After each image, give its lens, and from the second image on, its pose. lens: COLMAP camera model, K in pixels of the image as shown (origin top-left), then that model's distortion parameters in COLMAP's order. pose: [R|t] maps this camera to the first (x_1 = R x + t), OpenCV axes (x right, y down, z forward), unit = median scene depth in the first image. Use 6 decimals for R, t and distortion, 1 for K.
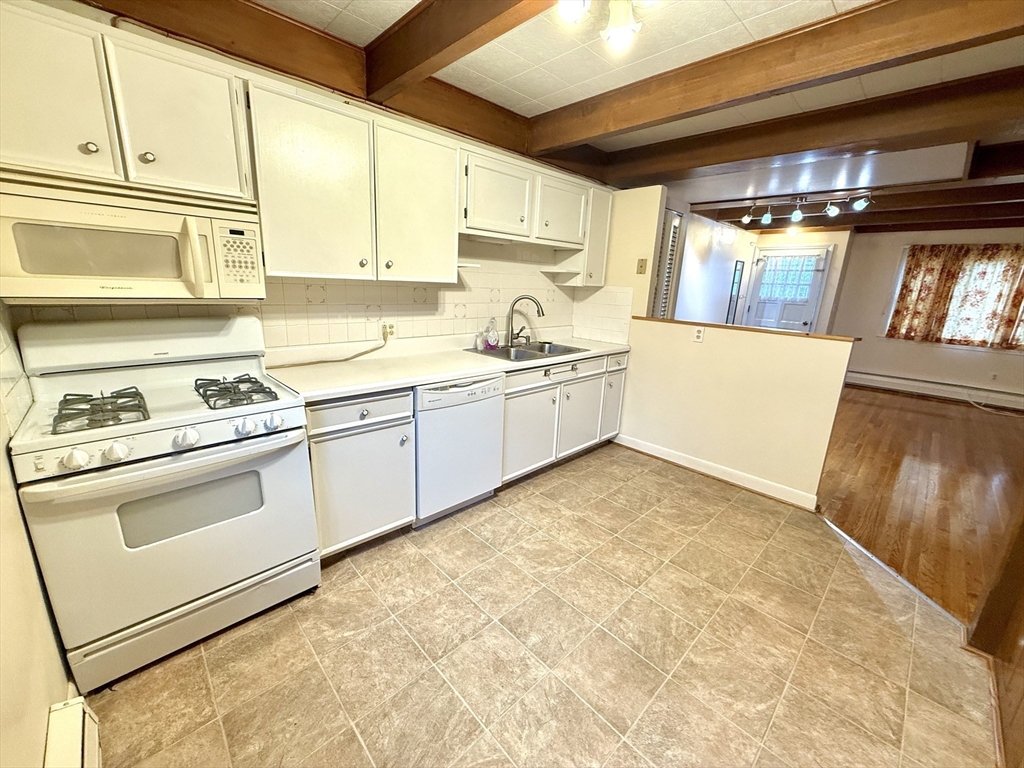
lens RADIAL K [[408.9, 0, 510.4], [0, 408.9, 385.3], [0, 0, 1]] dist [0.000953, -0.000036]
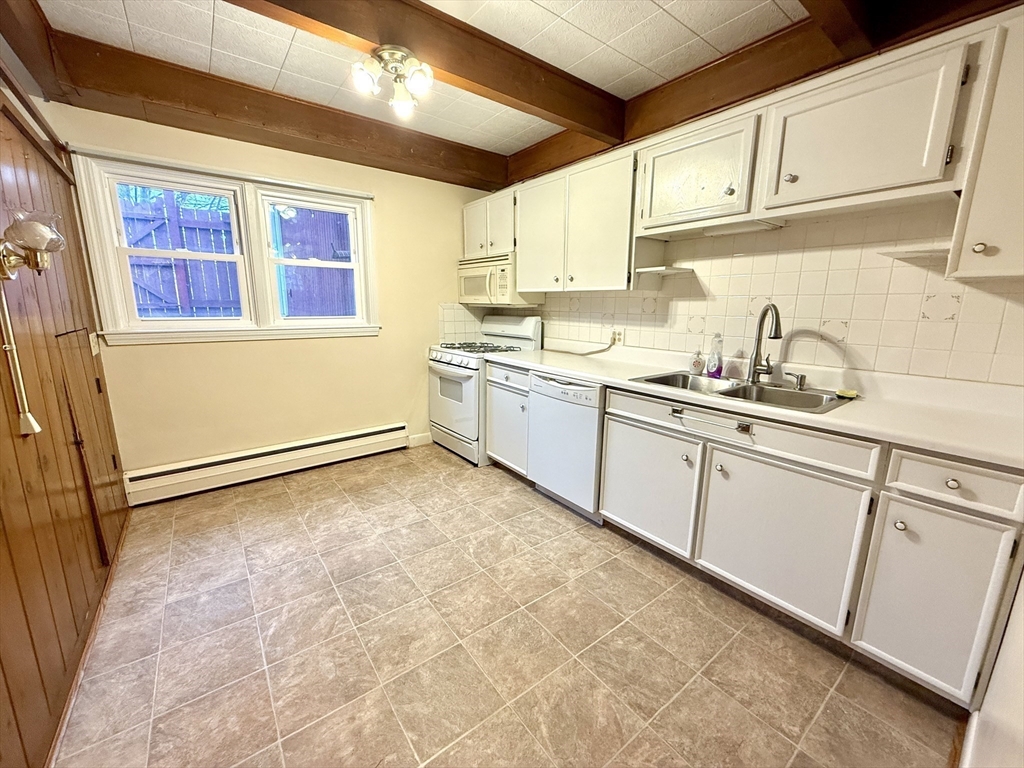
lens RADIAL K [[408.9, 0, 510.4], [0, 408.9, 385.3], [0, 0, 1]] dist [0.000953, -0.000036]
pose [[-0.115811, 0.153680, -0.981310, 1.082772], [-0.260046, 0.948807, 0.179280, -0.170339], [0.958626, 0.275948, -0.069919, 1.068668]]
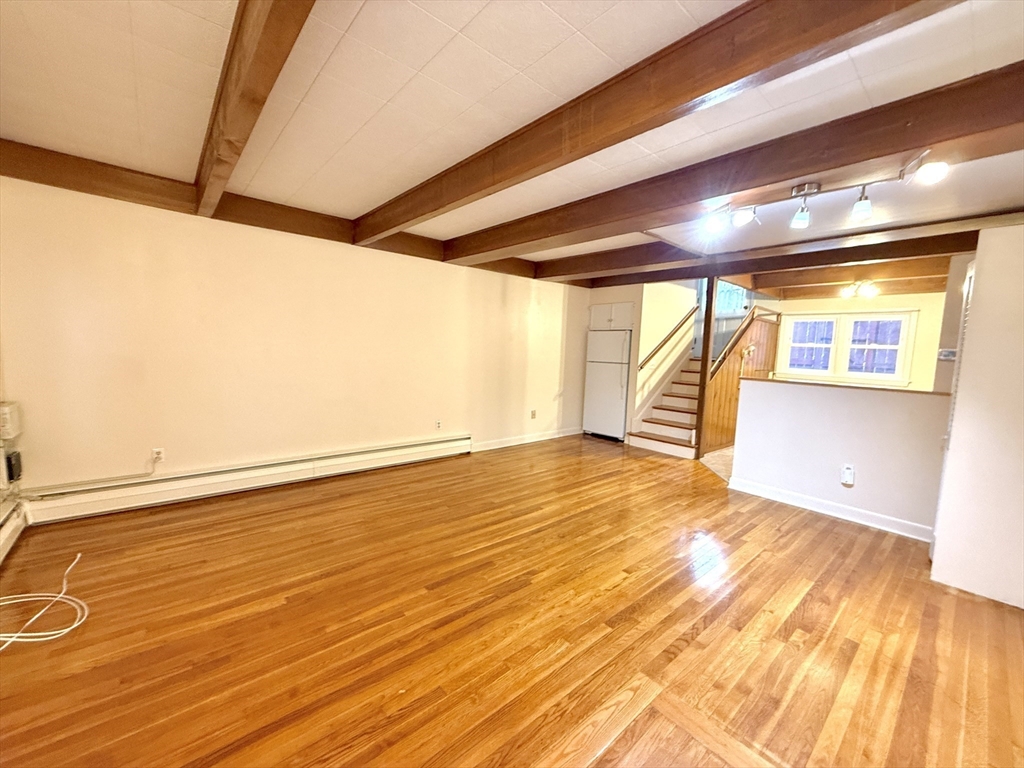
lens RADIAL K [[408.9, 0, 510.4], [0, 408.9, 385.3], [0, 0, 1]] dist [0.000953, -0.000036]
pose [[-0.994978, -0.084675, 0.053366, 2.085388], [-0.061415, 0.937509, 0.342500, -0.739438], [-0.079032, 0.337502, -0.938001, 3.275666]]
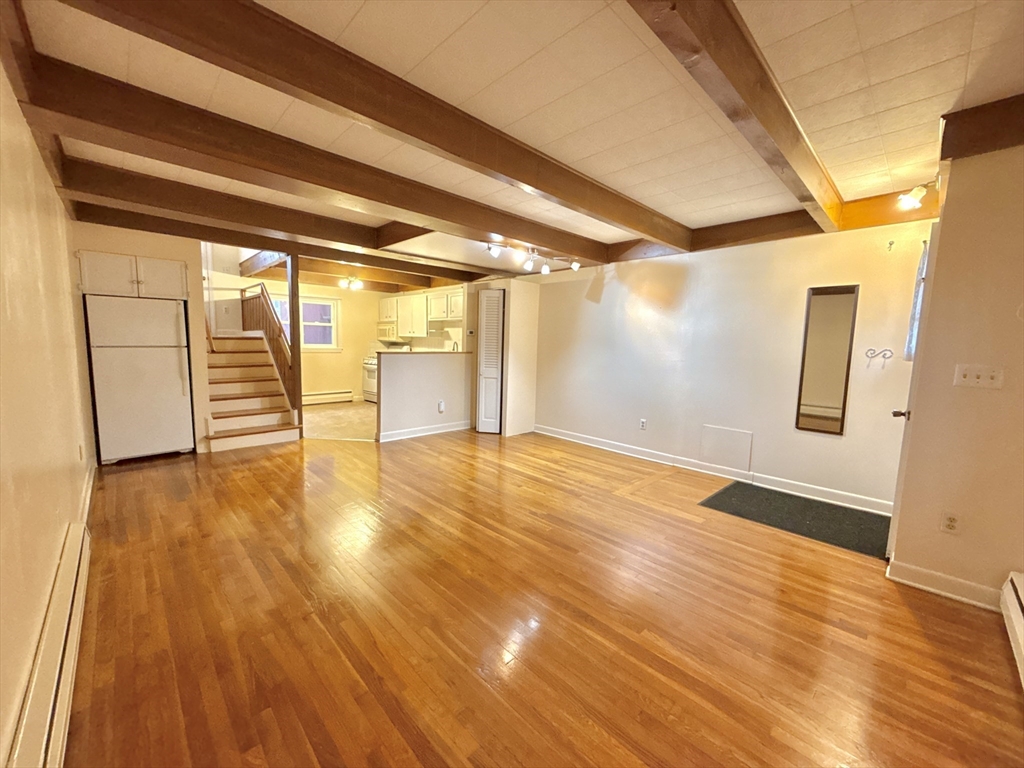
lens RADIAL K [[408.9, 0, 510.4], [0, 408.9, 385.3], [0, 0, 1]] dist [0.000953, -0.000036]
pose [[-0.000198, 0.064845, -0.997895, 3.600222], [-0.273070, 0.959966, 0.062434, -0.326054], [0.961994, 0.272508, 0.017517, 2.031271]]
